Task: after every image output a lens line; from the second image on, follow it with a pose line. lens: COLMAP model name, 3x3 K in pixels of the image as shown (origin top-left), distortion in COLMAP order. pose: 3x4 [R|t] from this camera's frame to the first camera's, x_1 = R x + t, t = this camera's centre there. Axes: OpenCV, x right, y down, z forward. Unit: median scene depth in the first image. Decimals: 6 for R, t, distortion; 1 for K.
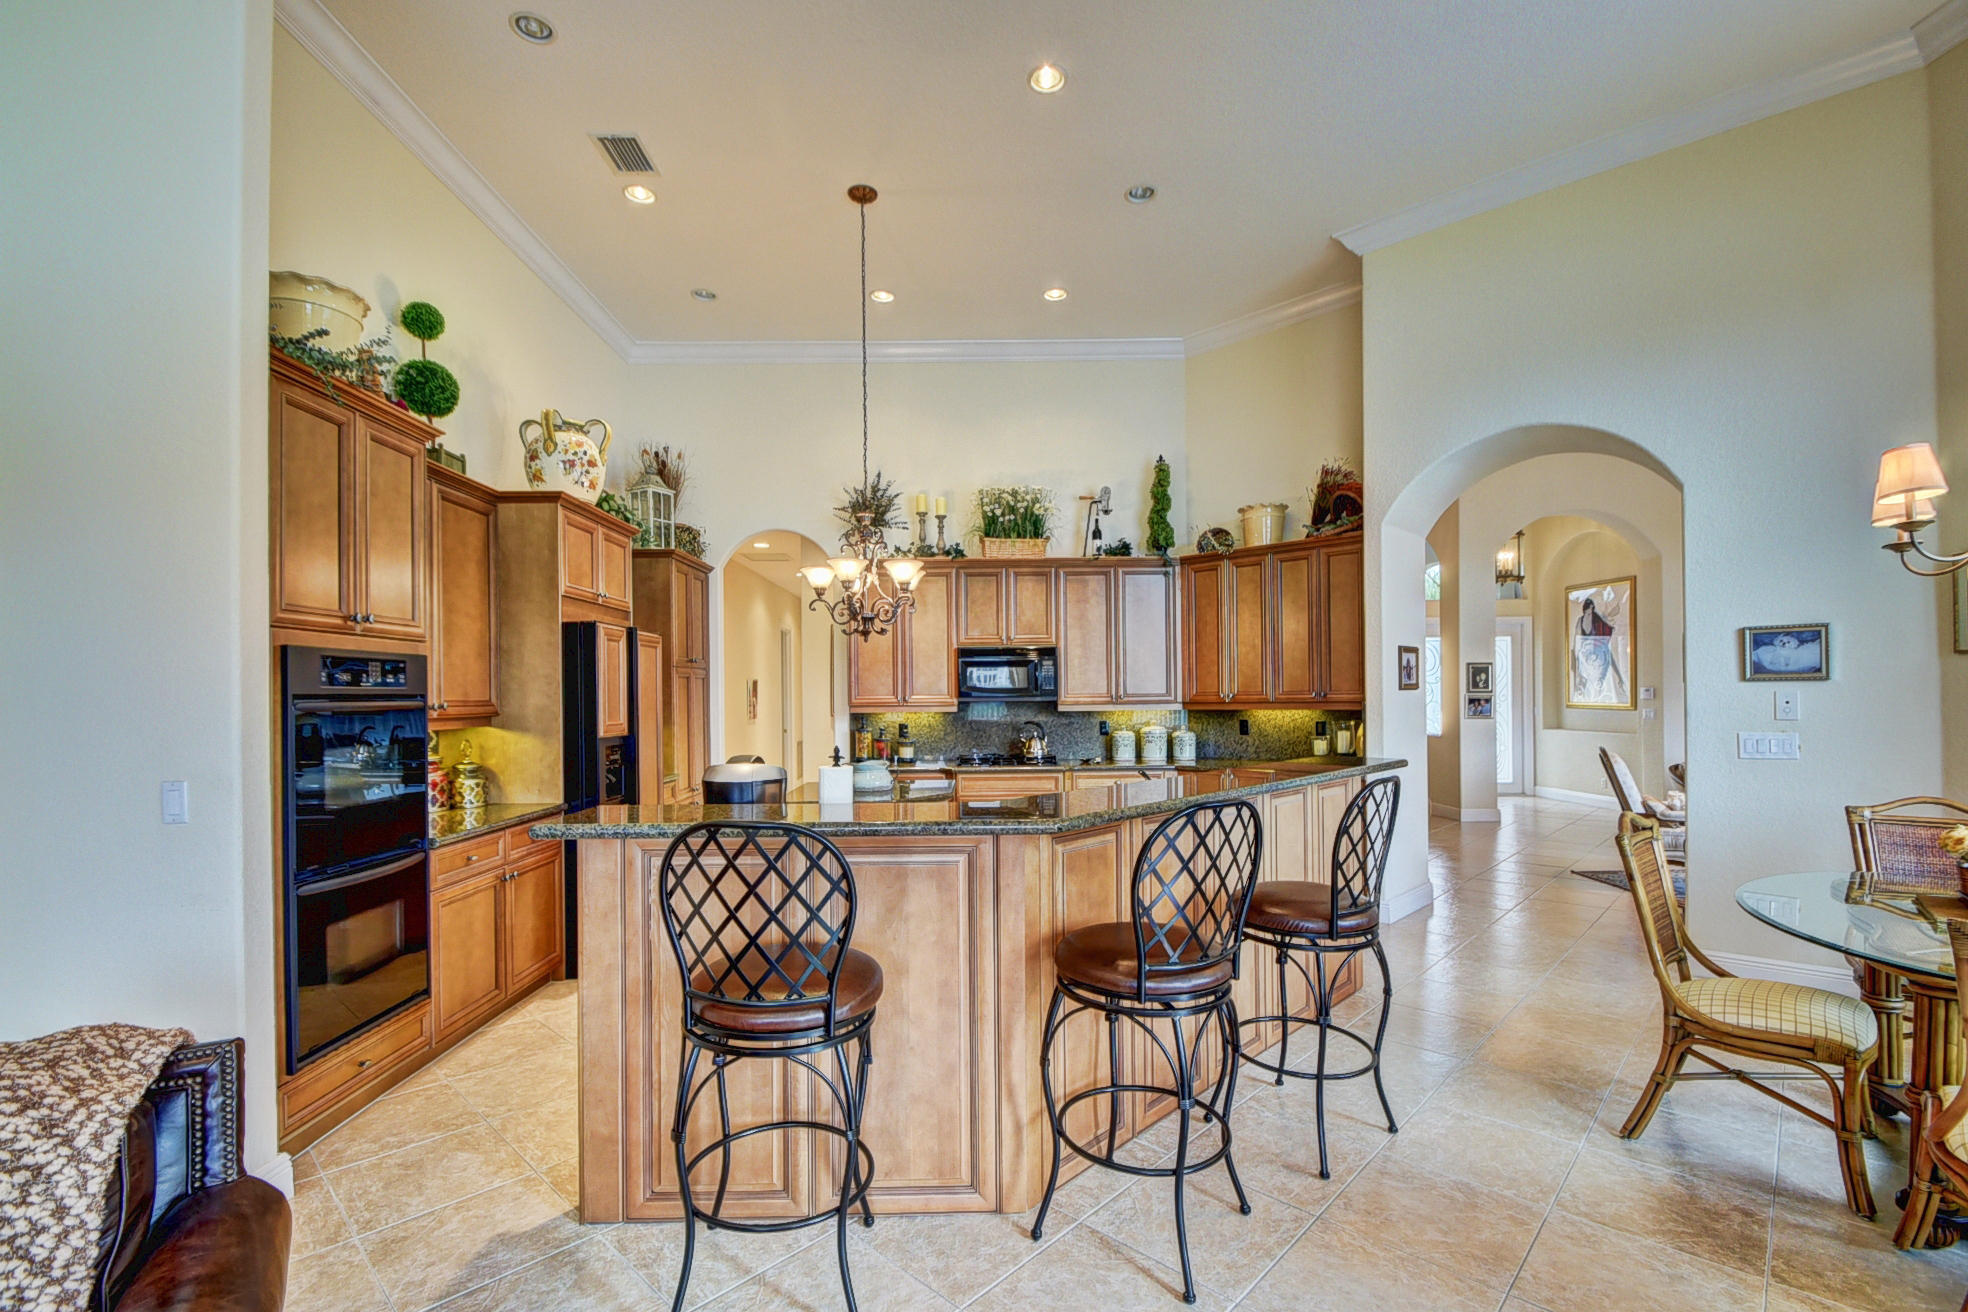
lens RADIAL K [[866.6, 0, 975.9], [0, 866.6, 691.0], [0, 0, 1]] dist [0.003601, -0.009885]
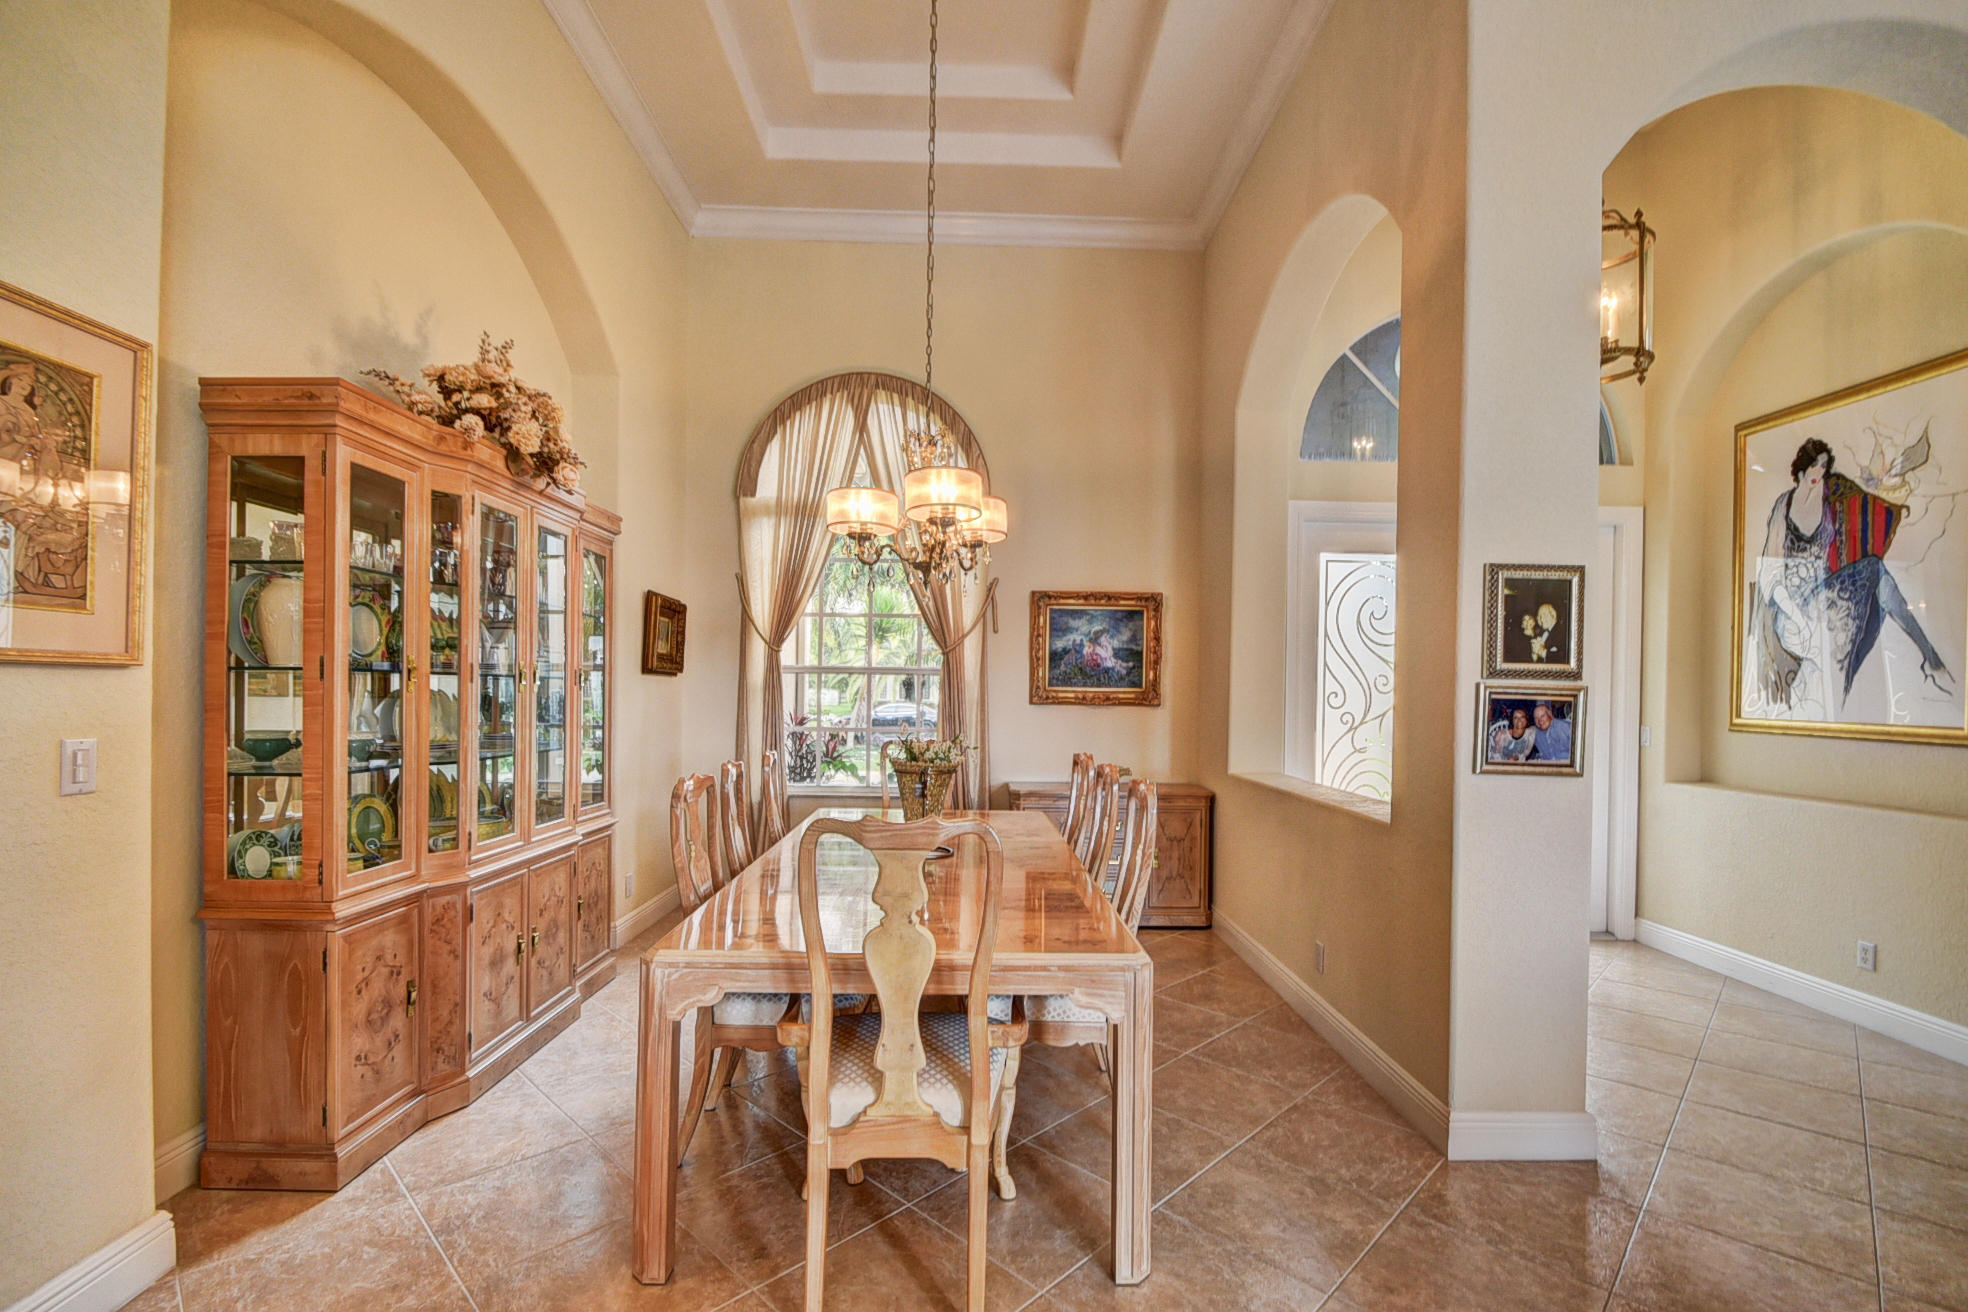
lens RADIAL K [[866.6, 0, 979.2], [0, 866.6, 695.0], [0, 0, 1]] dist [0.003601, -0.009885]
pose [[0.999750, 0.022093, -0.003470, 0.579109], [-0.022061, 0.999717, 0.008909, 0.012041], [0.003666, -0.008830, 0.999954, 1.029878]]
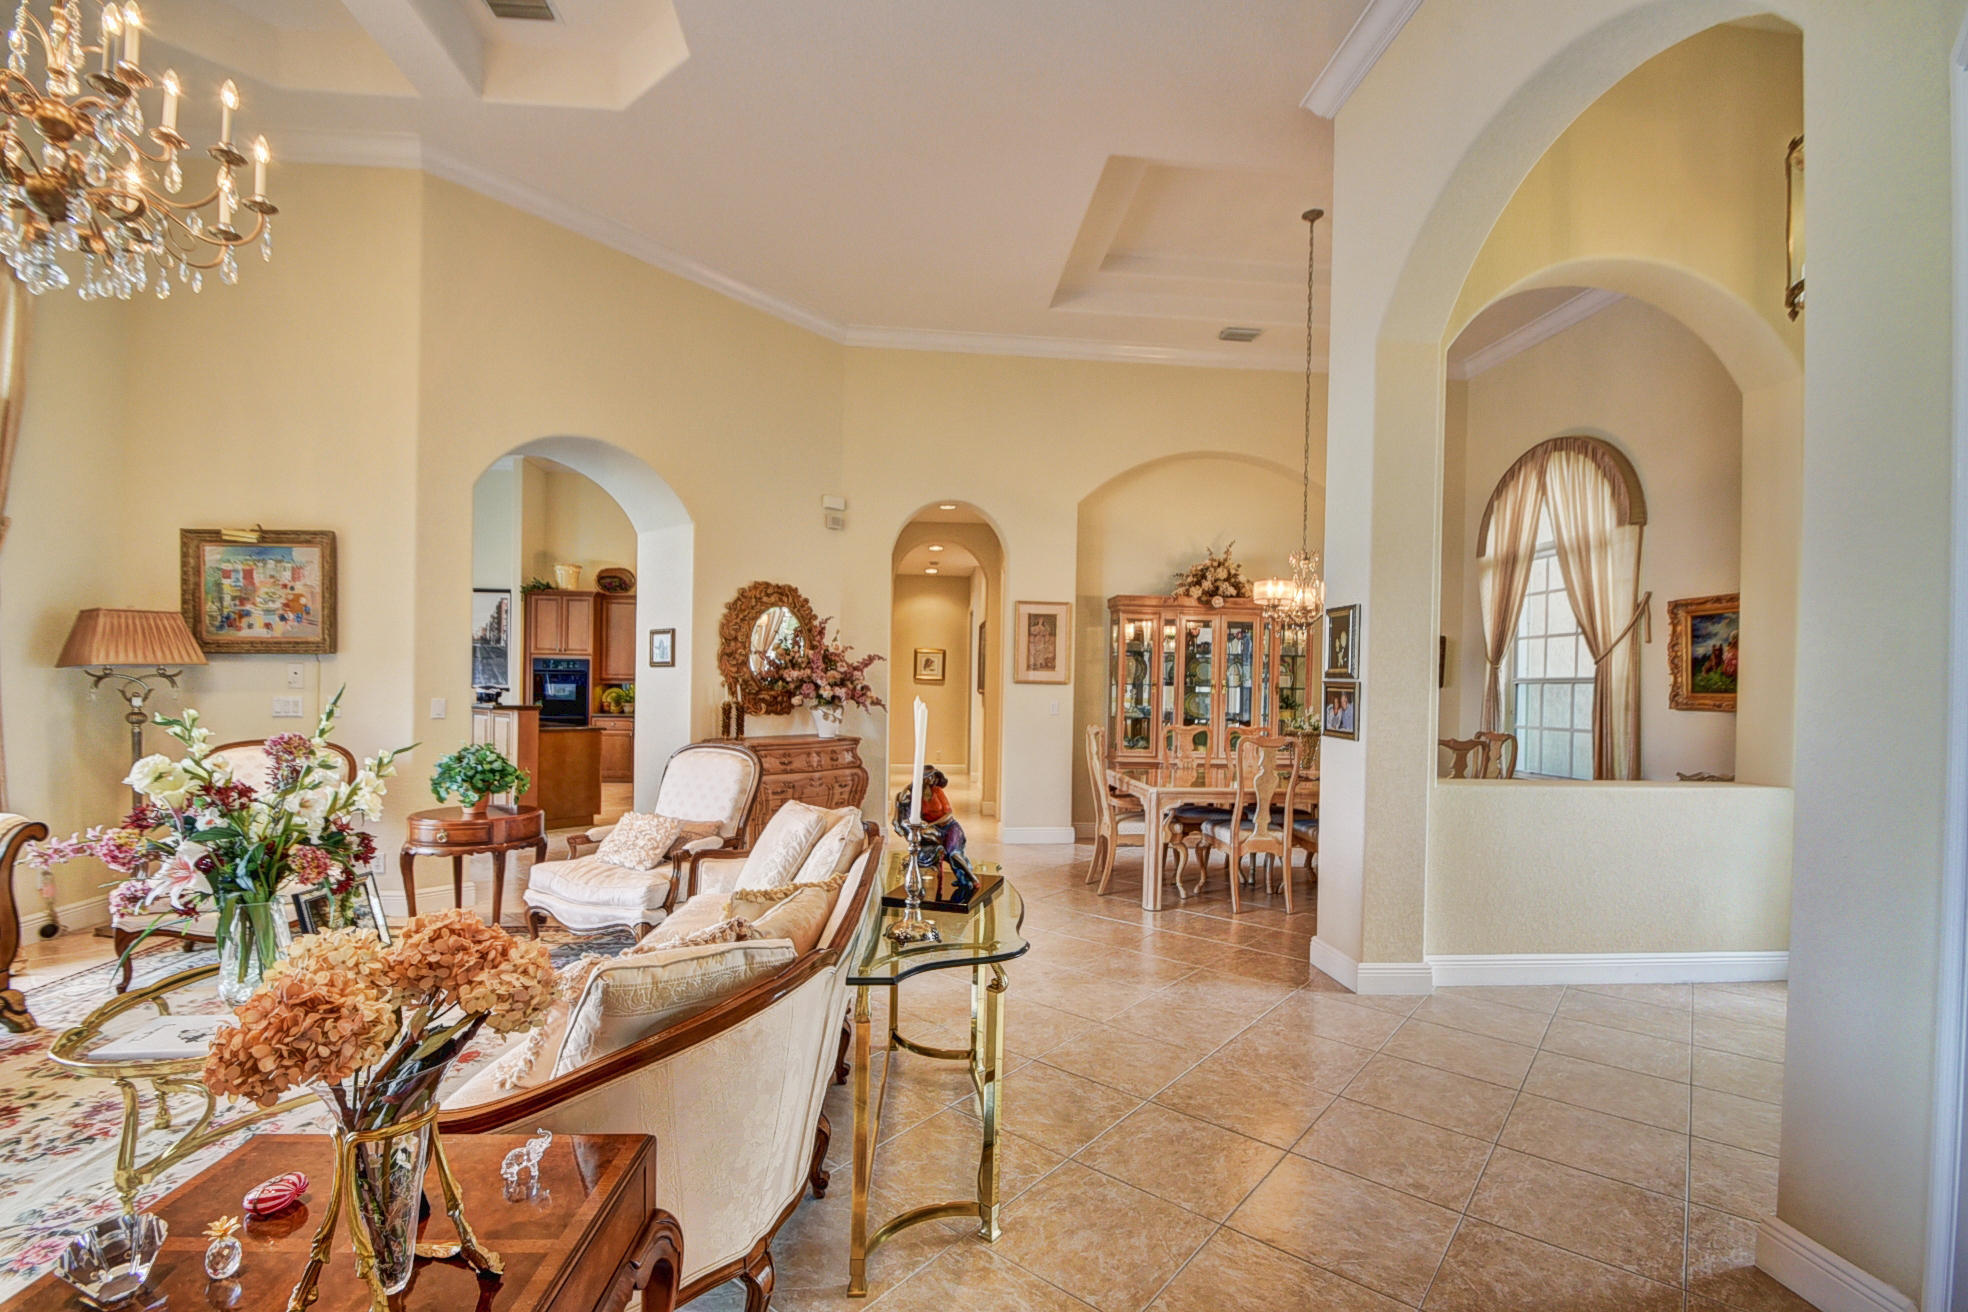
lens RADIAL K [[866.6, 0, 989.9], [0, 866.6, 700.7], [0, 0, 1]] dist [0.003601, -0.009885]
pose [[0.089606, 0.023829, -0.995692, 1.404935], [-0.014802, 0.999635, 0.022591, 0.008527], [0.995867, 0.012714, 0.089926, 1.111300]]
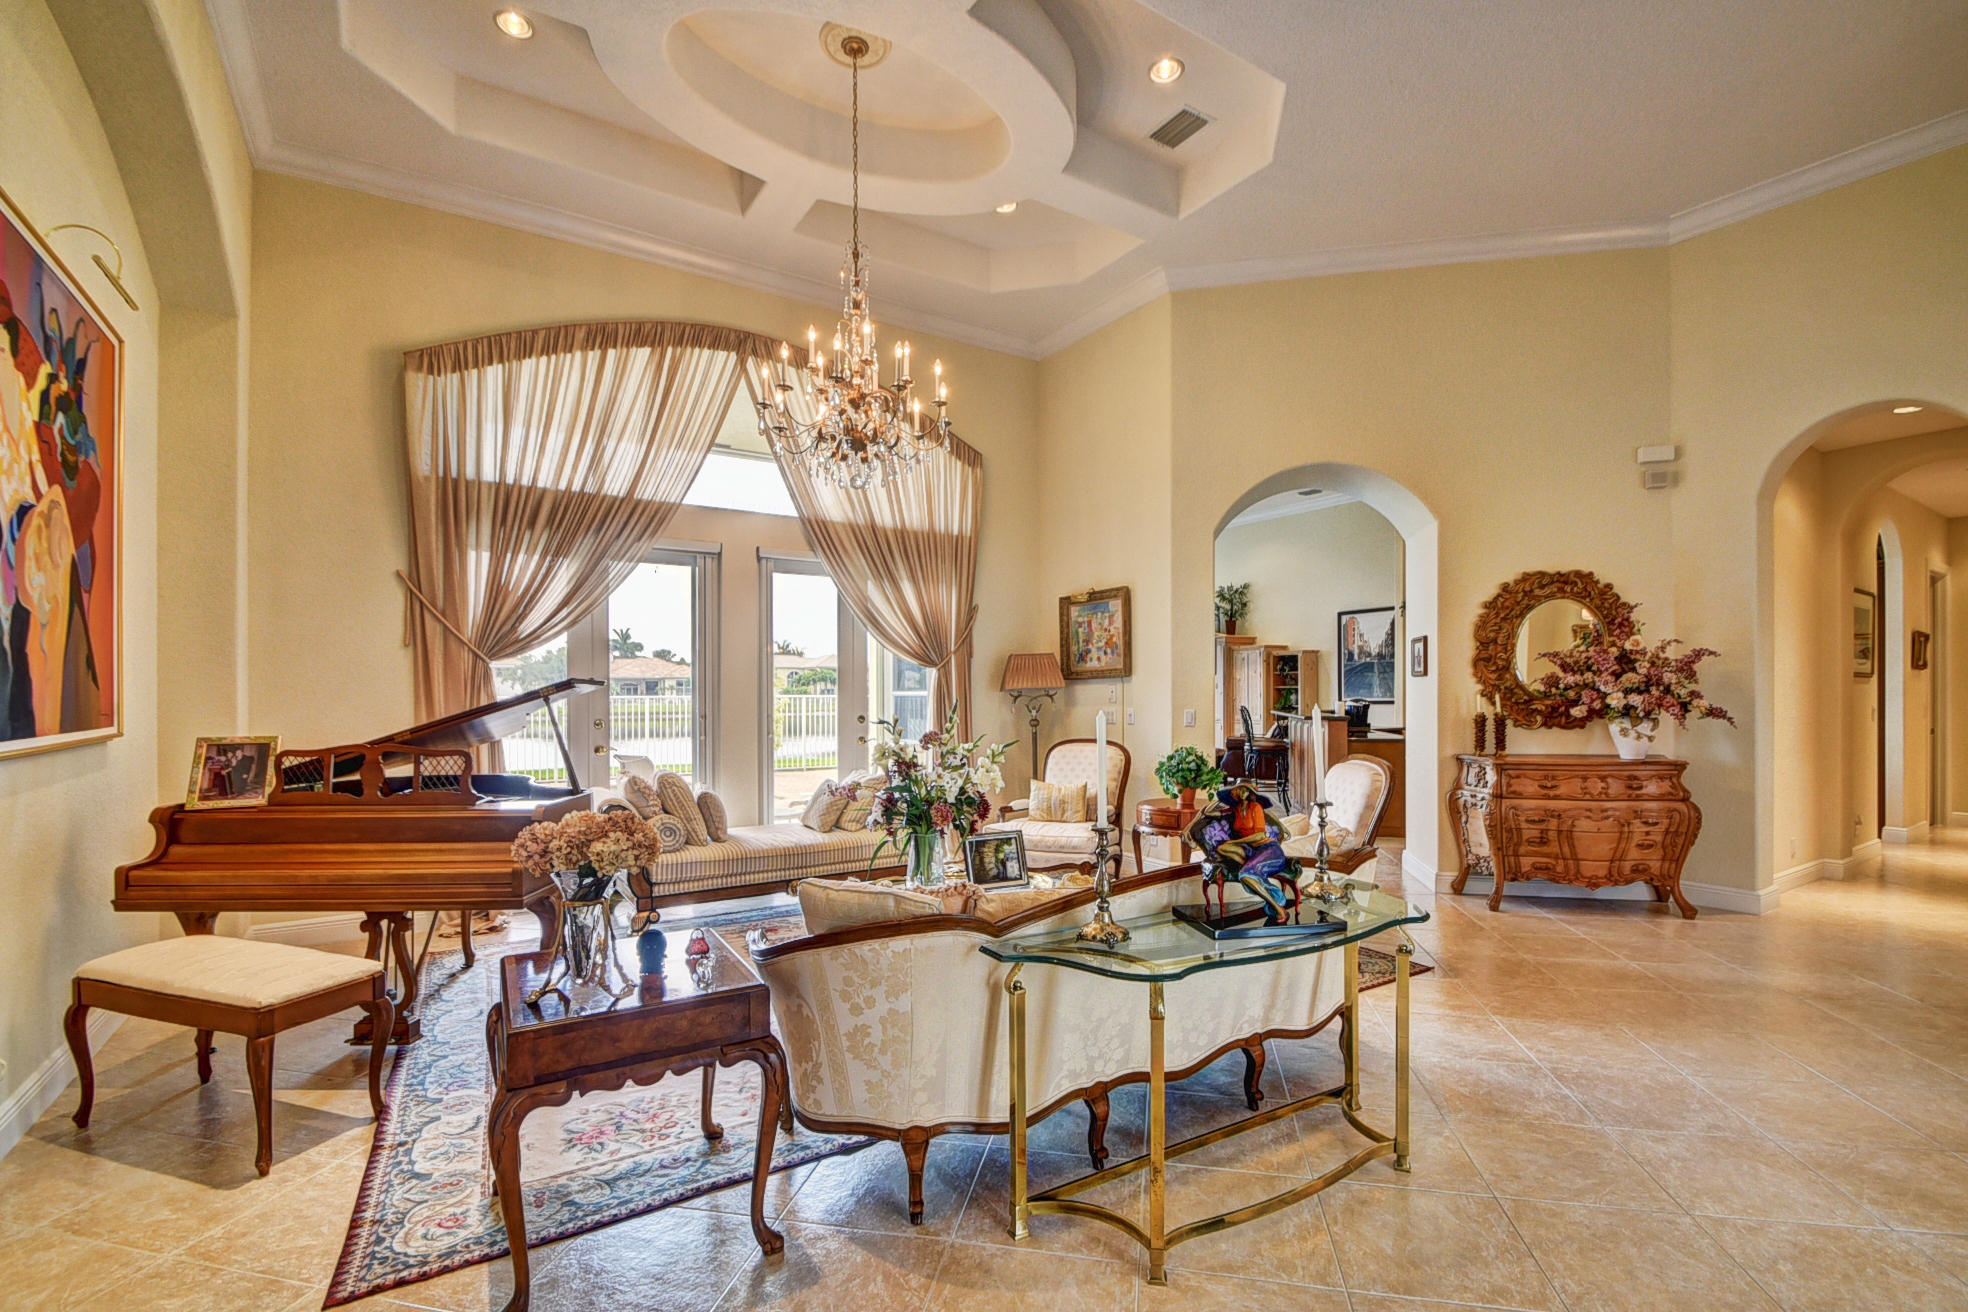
lens RADIAL K [[866.6, 0, 976.4], [0, 866.6, 702.3], [0, 0, 1]] dist [0.003601, -0.009885]
pose [[-0.845549, 0.015579, -0.533671, 1.300971], [0.011868, 0.999876, 0.010385, 0.010260], [0.533766, 0.002447, -0.845629, 1.359607]]
